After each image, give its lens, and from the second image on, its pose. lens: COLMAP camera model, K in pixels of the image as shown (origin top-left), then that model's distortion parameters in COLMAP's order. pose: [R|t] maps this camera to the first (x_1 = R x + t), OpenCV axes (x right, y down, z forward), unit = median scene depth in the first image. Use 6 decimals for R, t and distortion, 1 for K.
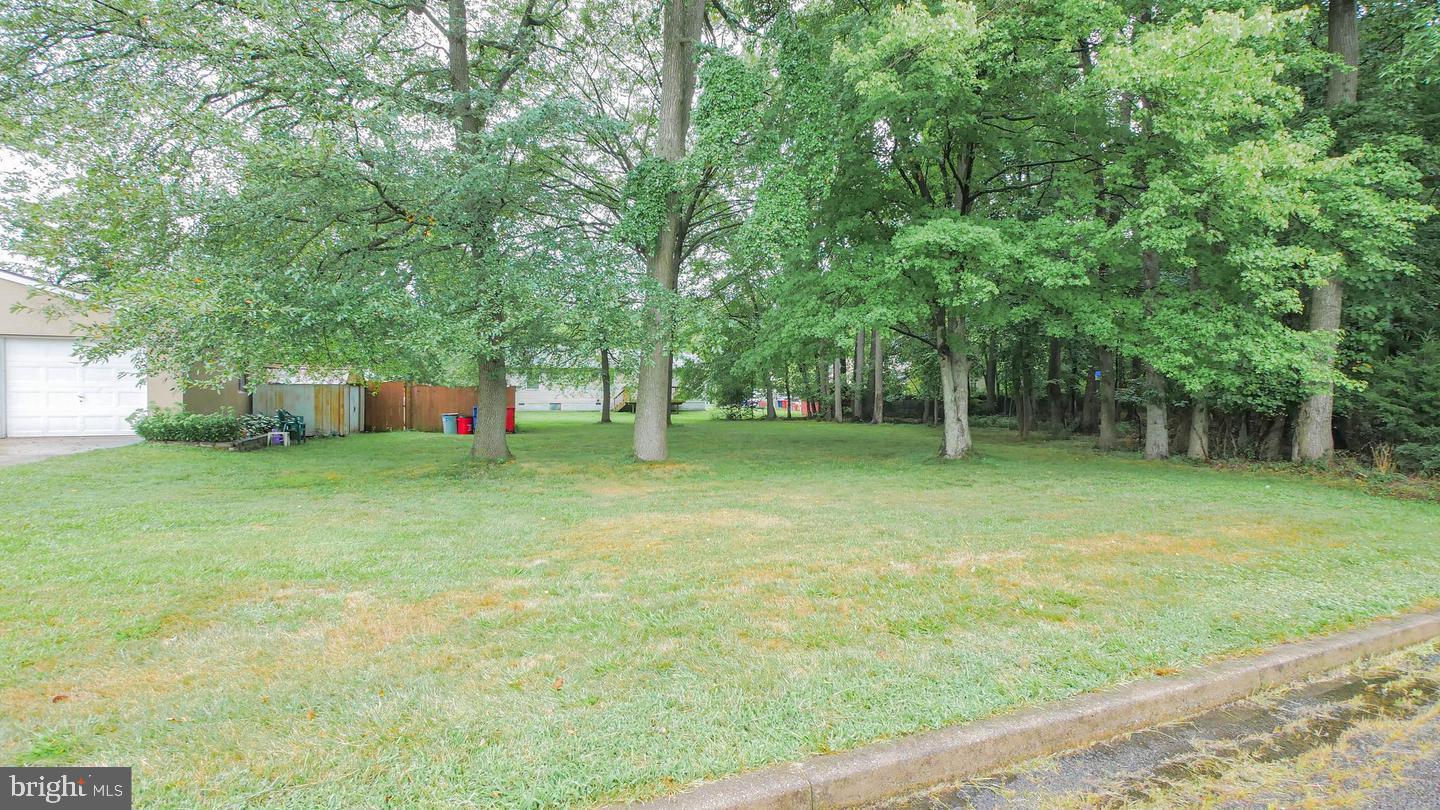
lens RADIAL K [[591.0, 0, 720.0], [0, 591.0, 405.0], [0, 0, 1]] dist [0.000639, -0.000253]
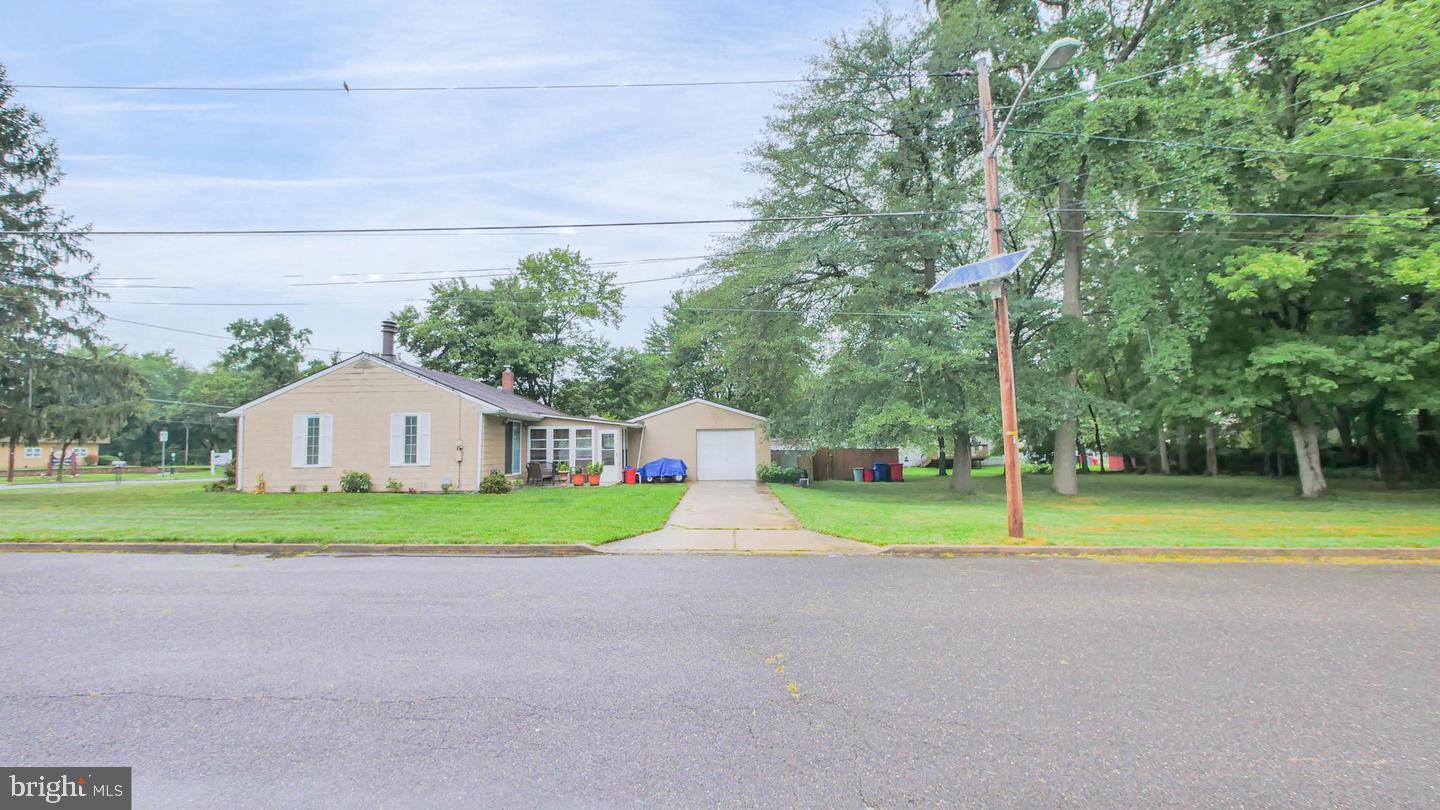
lens RADIAL K [[591.0, 0, 720.0], [0, 591.0, 405.0], [0, 0, 1]] dist [0.000639, -0.000253]
pose [[0.924314, -0.047478, -0.378668, -0.344443], [0.010679, 0.995060, -0.098696, -0.000220], [0.381483, 0.087182, 0.920255, -0.810311]]
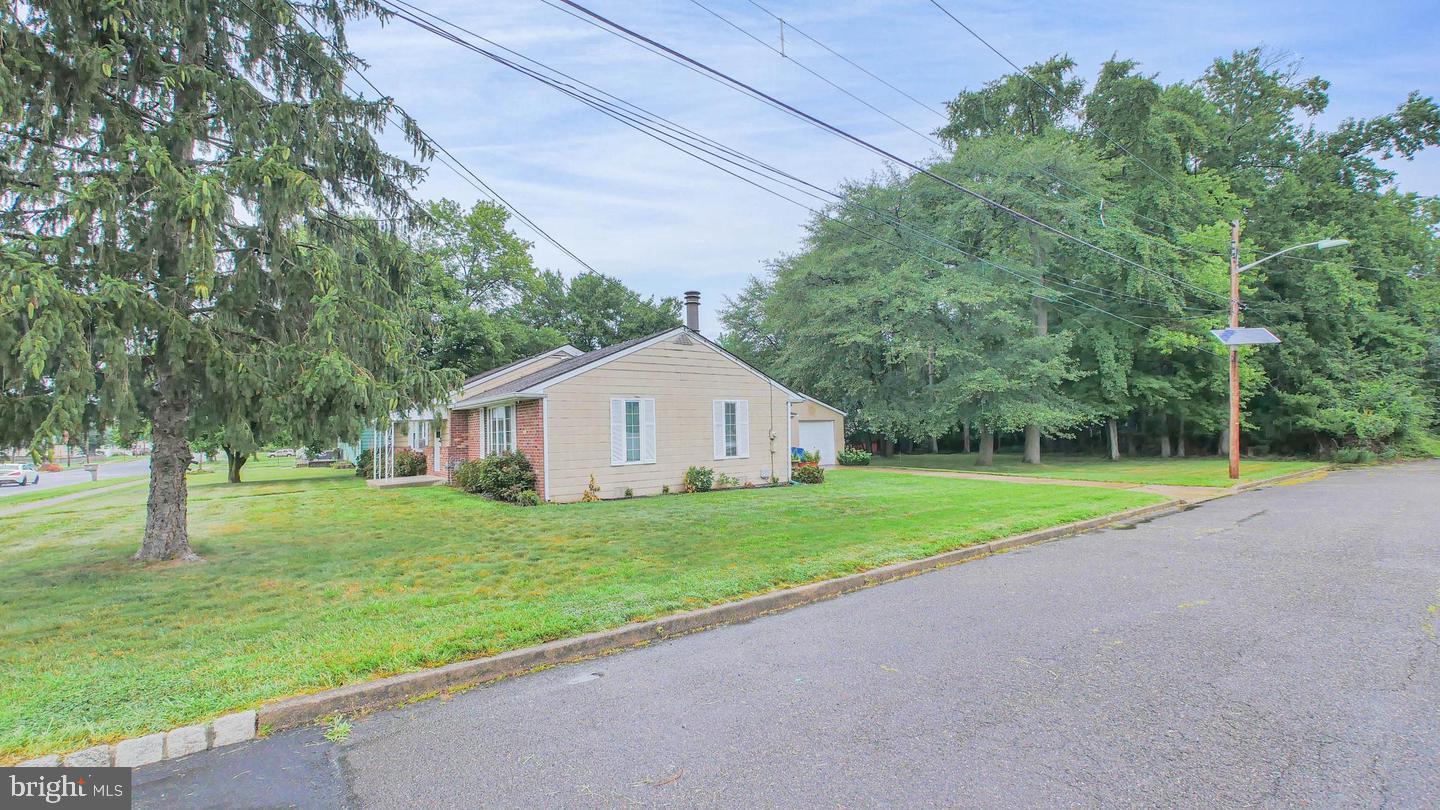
lens RADIAL K [[591.0, 0, 720.0], [0, 591.0, 405.0], [0, 0, 1]] dist [0.000639, -0.000253]
pose [[0.962005, -0.017864, 0.272448, -1.928165], [0.039285, 0.996531, -0.073370, -0.025261], [-0.270192, 0.081285, 0.959369, -0.993611]]
